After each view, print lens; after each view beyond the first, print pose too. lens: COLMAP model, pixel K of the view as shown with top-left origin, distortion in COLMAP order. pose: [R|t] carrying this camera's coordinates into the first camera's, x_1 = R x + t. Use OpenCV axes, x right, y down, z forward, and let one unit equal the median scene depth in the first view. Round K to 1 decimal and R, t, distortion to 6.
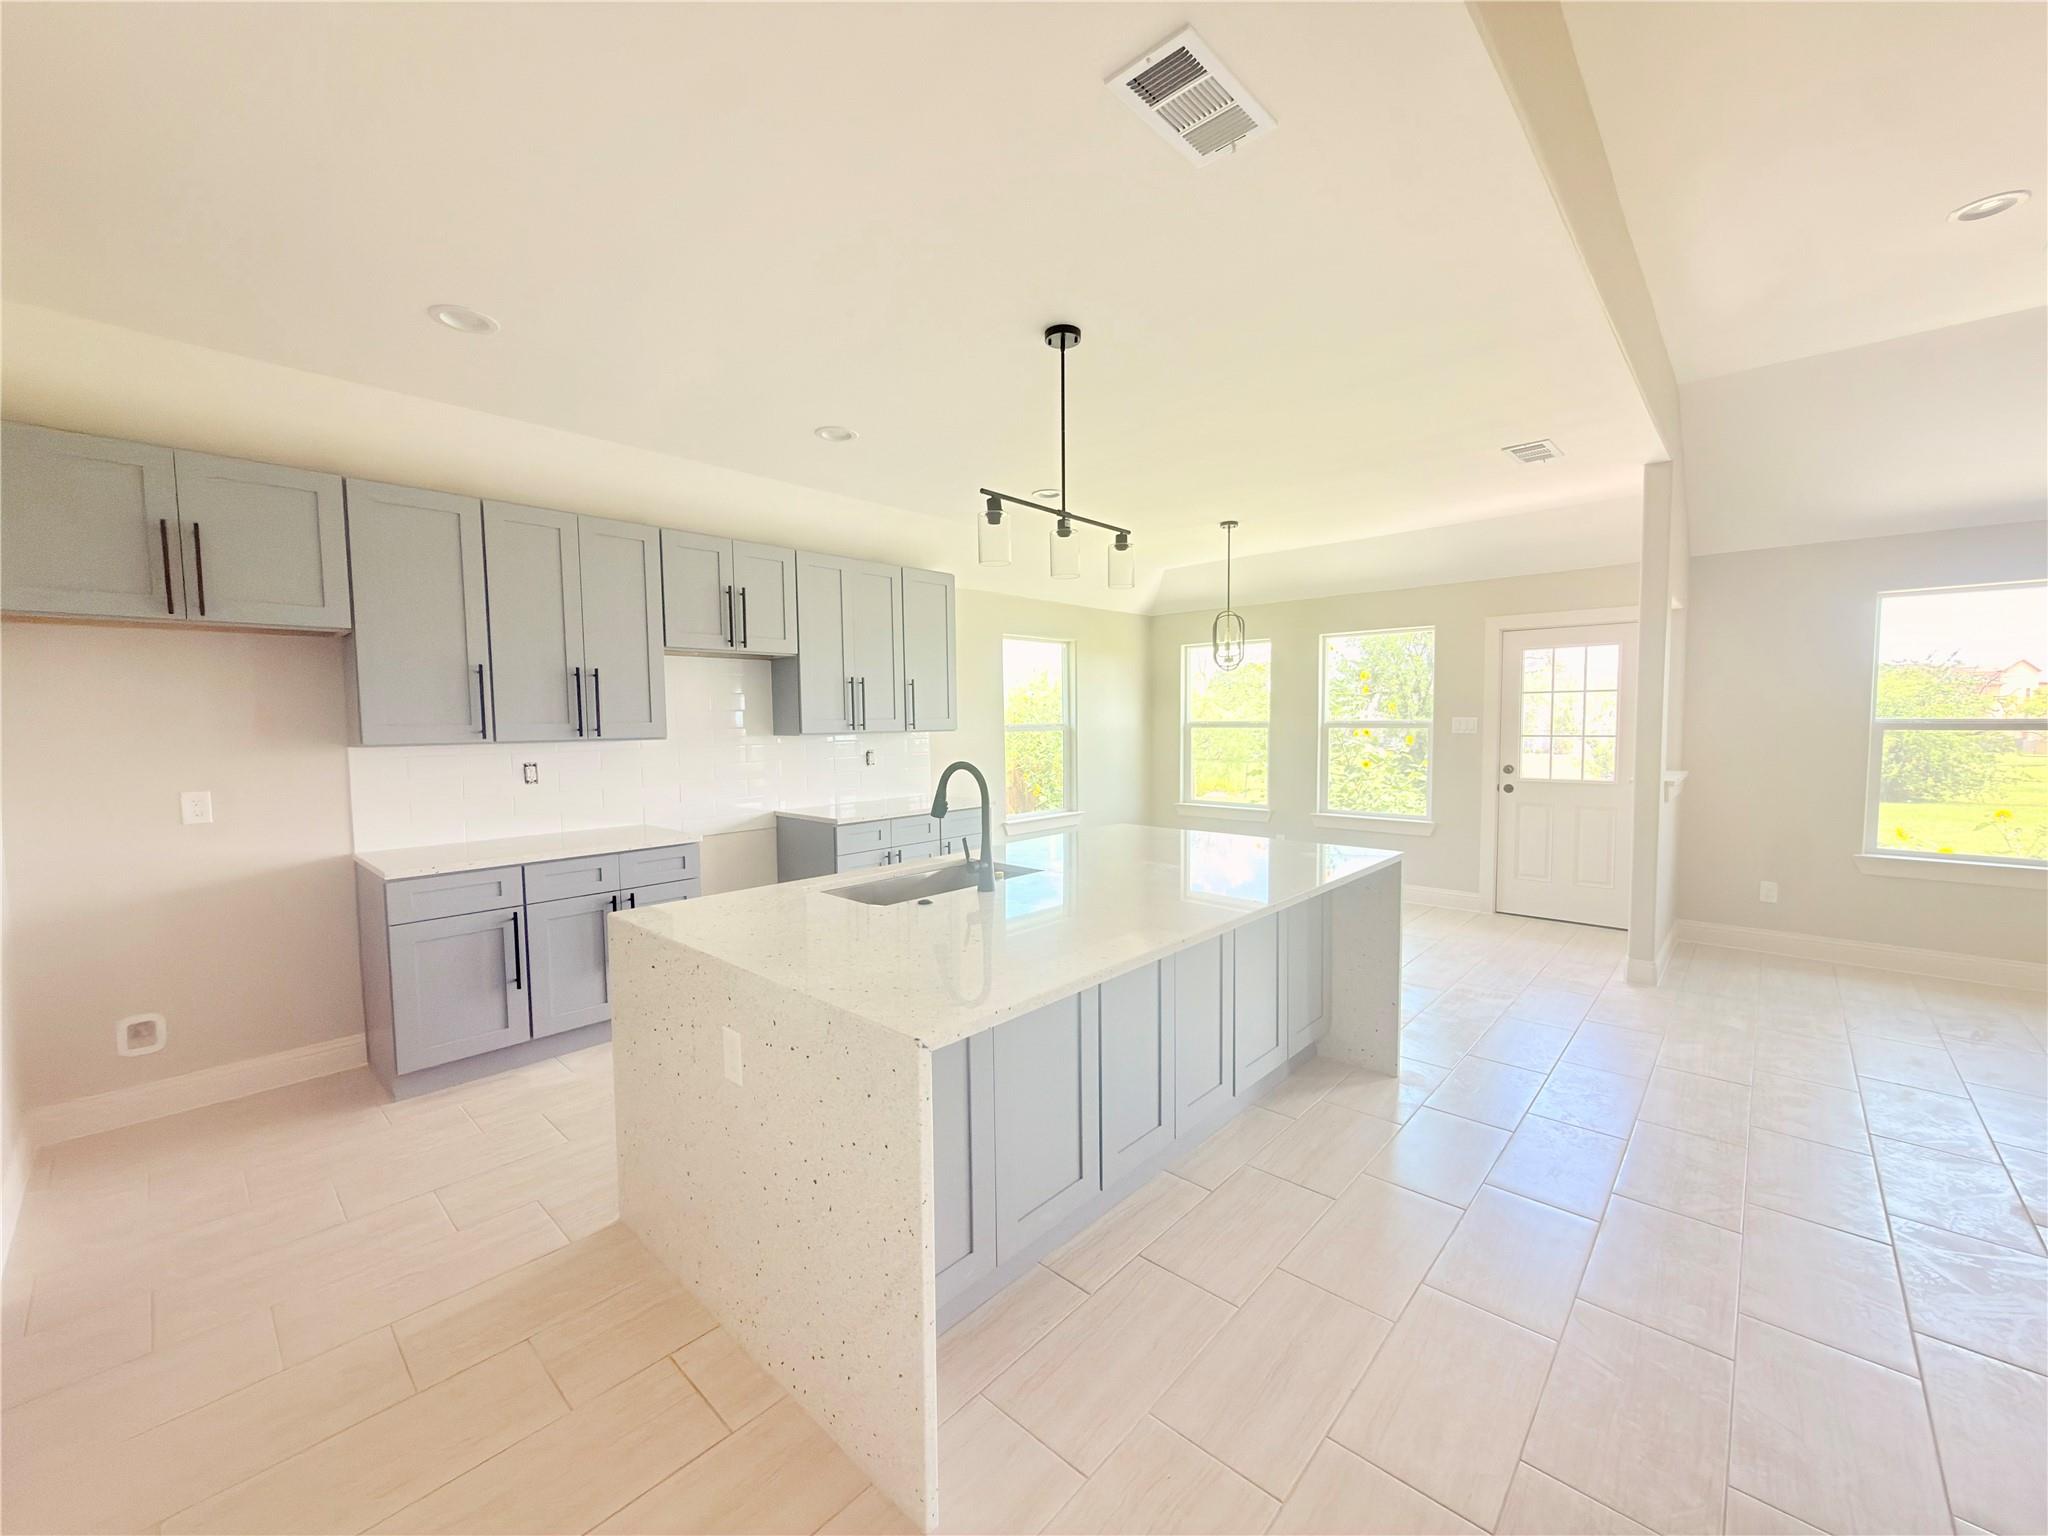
lens RADIAL K [[819.3, 0, 1025.0], [0, 819.3, 770.3], [0, 0, 1]] dist [-0.002312, 0.000000]
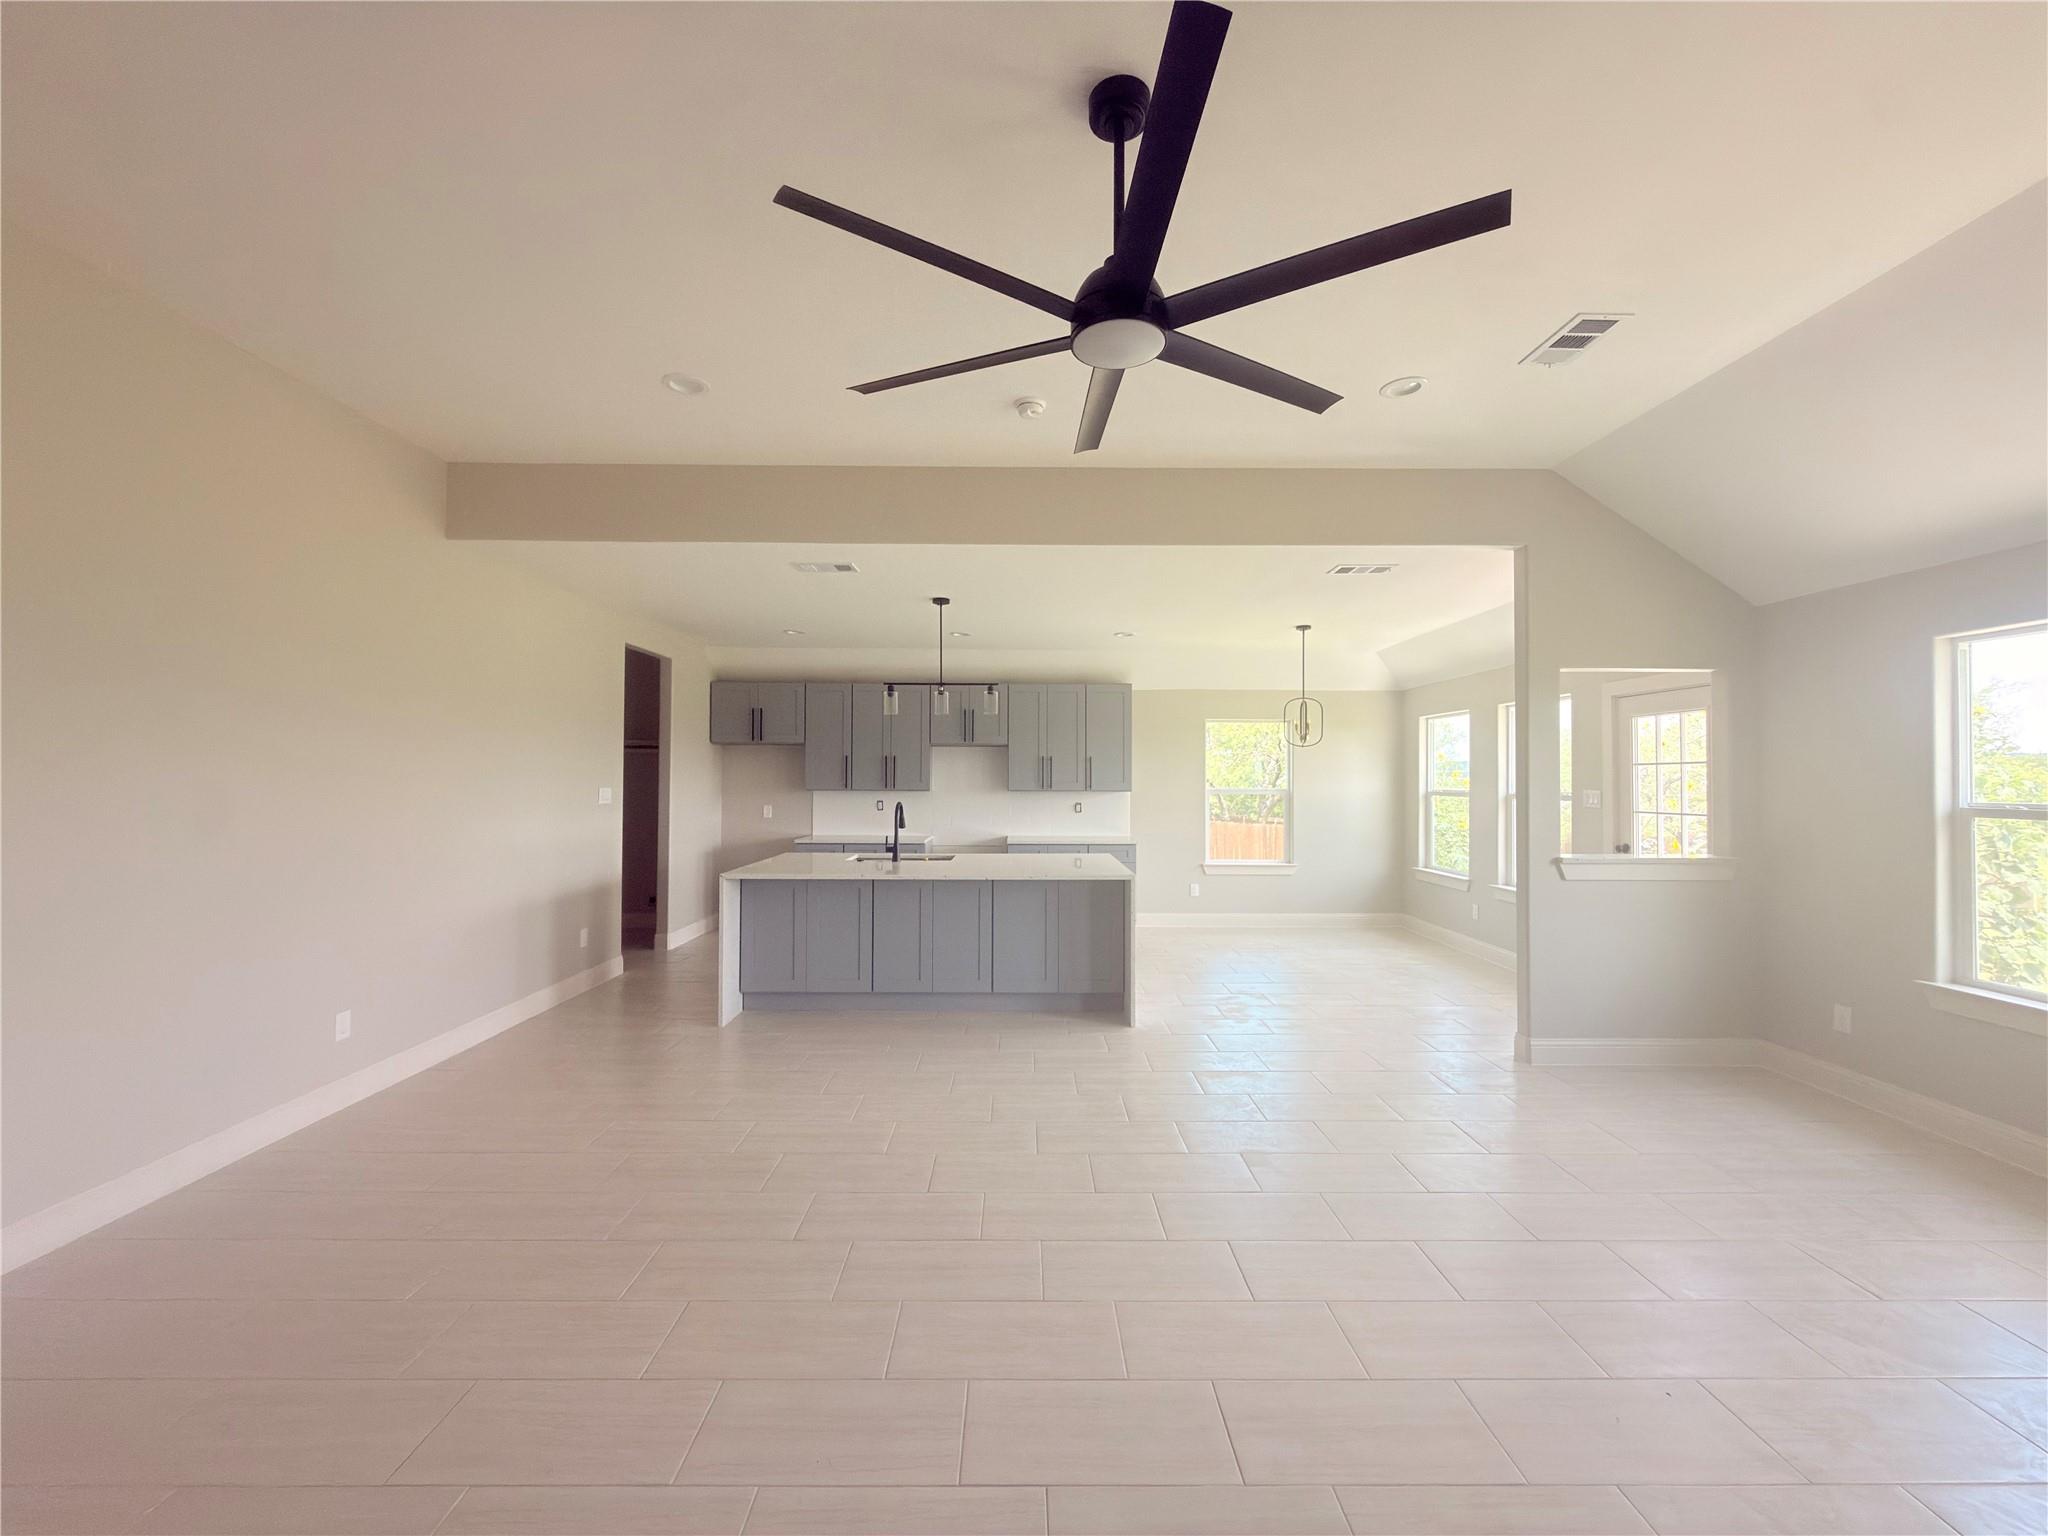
lens RADIAL K [[819.3, 0, 1025.7], [0, 819.3, 771.5], [0, 0, 1]] dist [-0.002312, 0.000000]
pose [[0.683352, 0.004993, -0.730072, 0.861434], [-0.058358, 0.997150, -0.047804, -0.004238], [0.727753, 0.075273, 0.681696, -0.117131]]
